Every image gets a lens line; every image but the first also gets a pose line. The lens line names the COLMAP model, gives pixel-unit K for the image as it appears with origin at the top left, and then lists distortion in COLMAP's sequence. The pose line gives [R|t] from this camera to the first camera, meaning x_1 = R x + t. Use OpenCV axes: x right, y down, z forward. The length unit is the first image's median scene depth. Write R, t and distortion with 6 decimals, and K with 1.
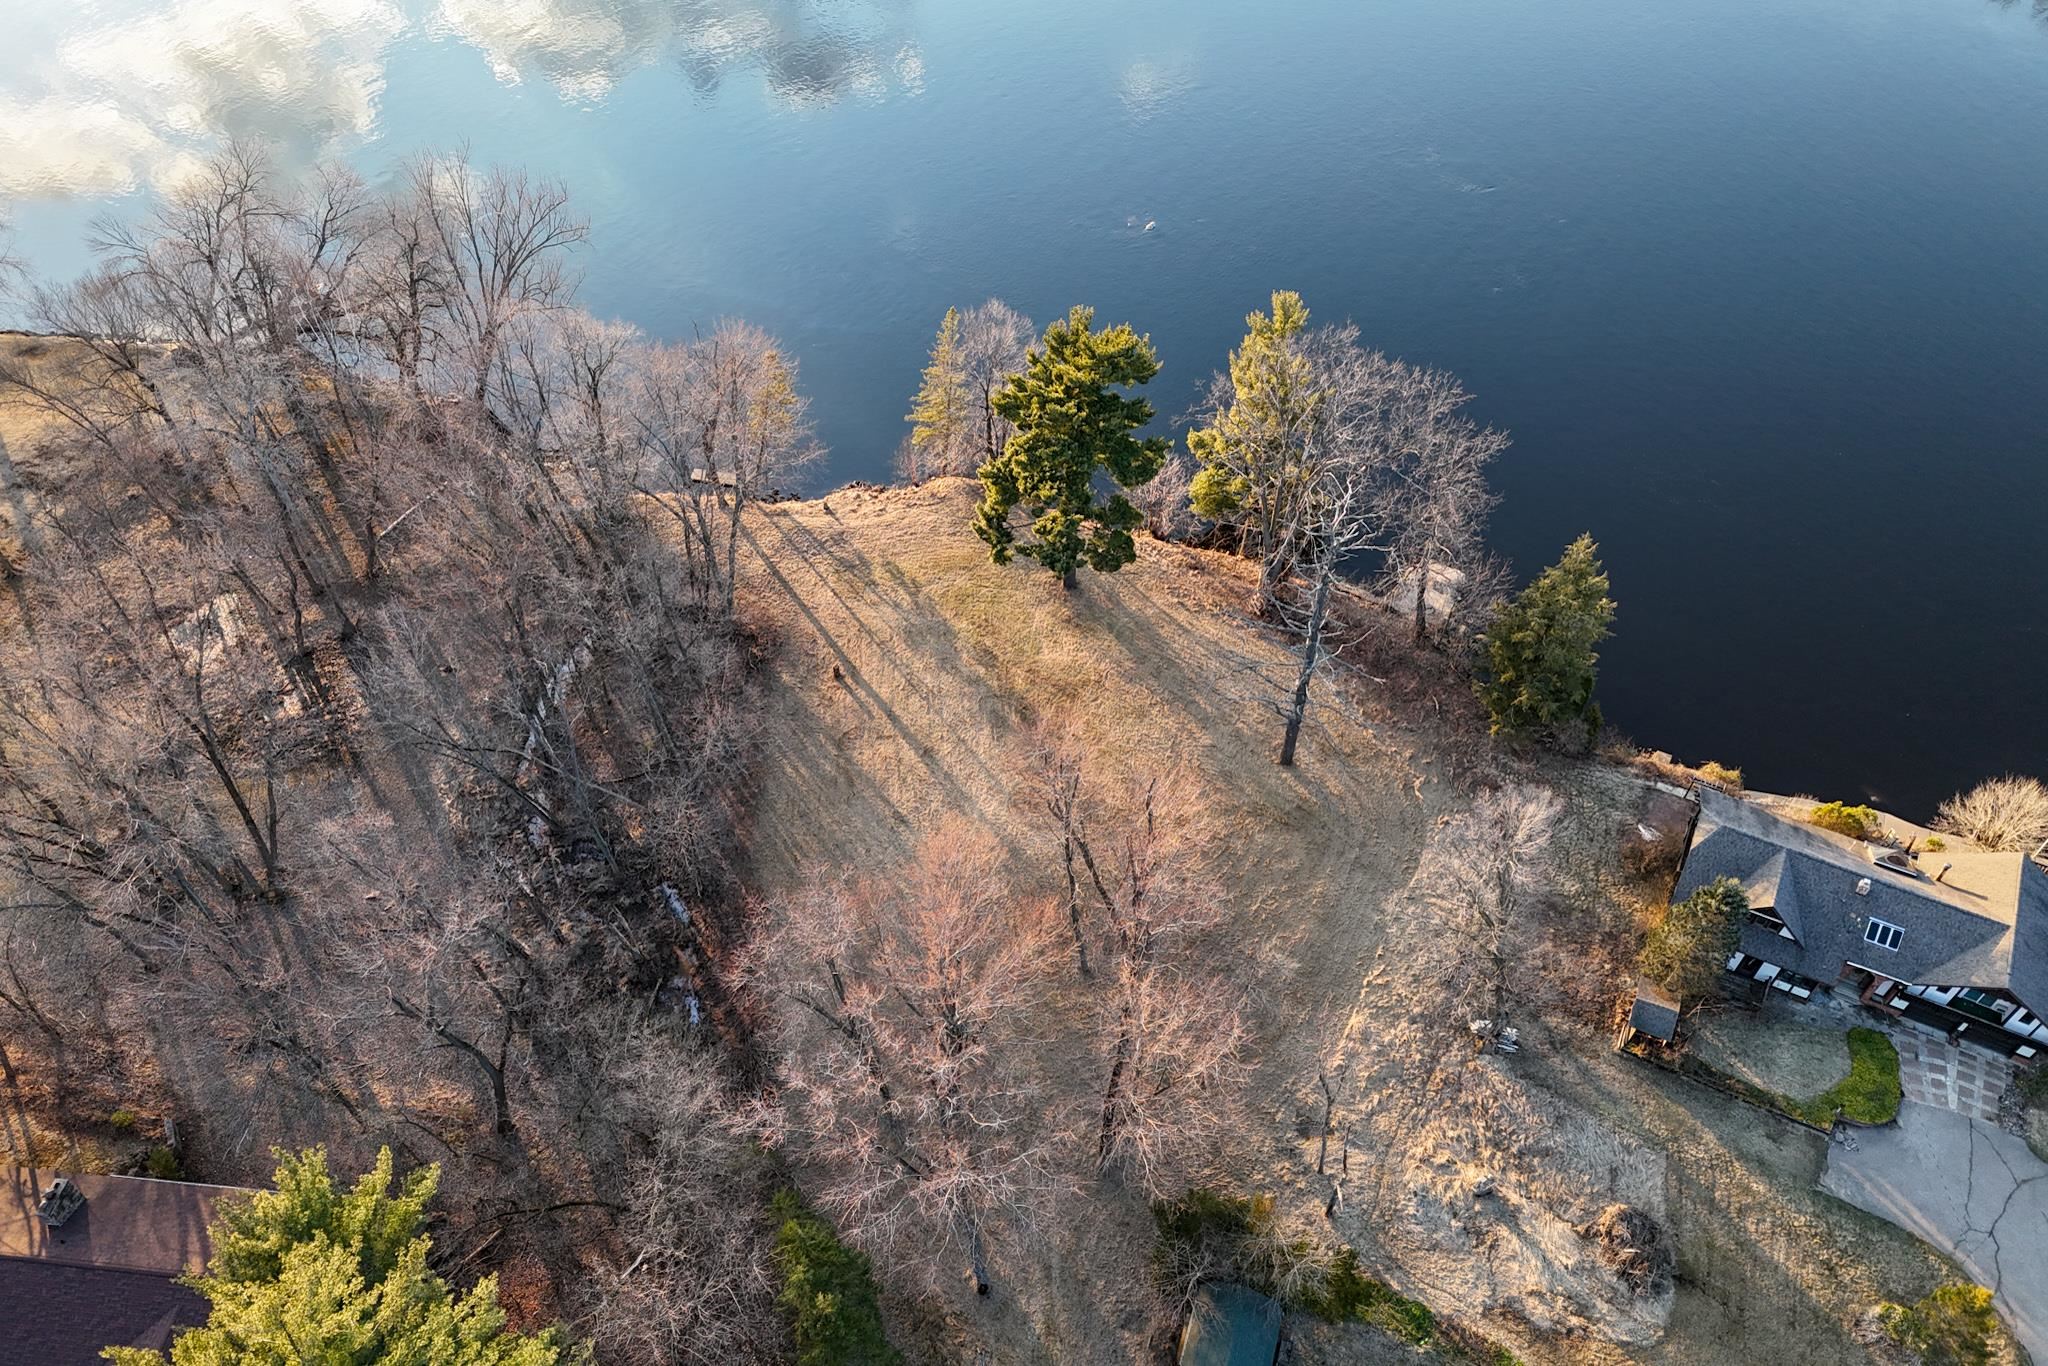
lens RADIAL K [[1505.6, 0, 1018.4], [0, 1505.6, 682.6], [0, 0, 1]] dist [0.057907, -0.020571]
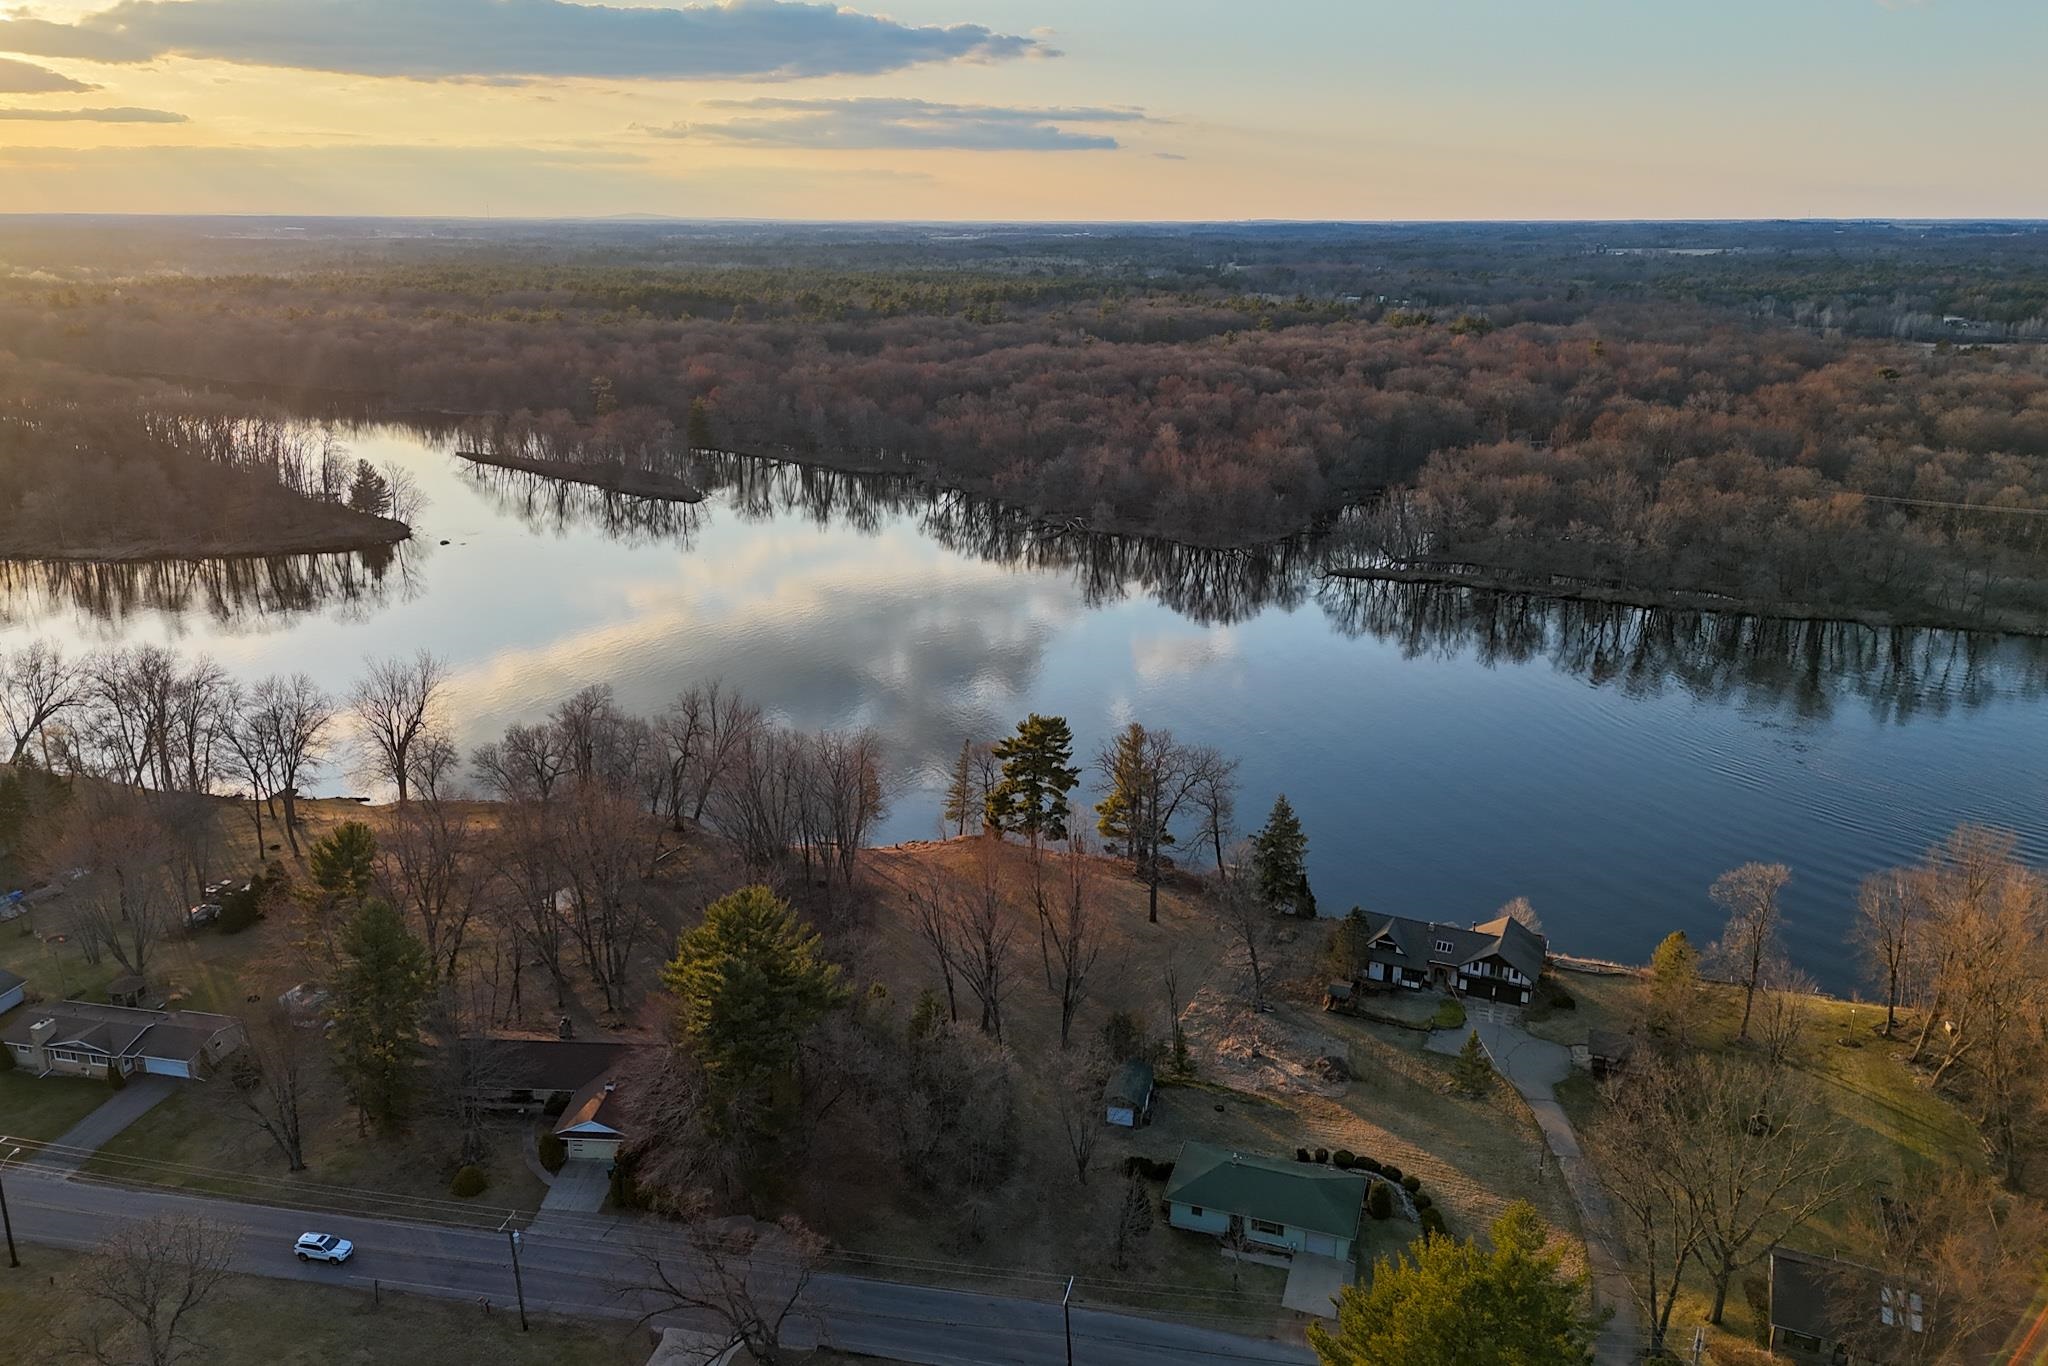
lens RADIAL K [[1505.6, 0, 1023.1], [0, 1505.6, 683.4], [0, 0, 1]] dist [0.057907, -0.020571]
pose [[0.998834, -0.024291, 0.041723, -0.064082], [0.042424, 0.854098, -0.518379, 0.884110], [-0.023044, 0.519544, 0.854133, -0.874824]]
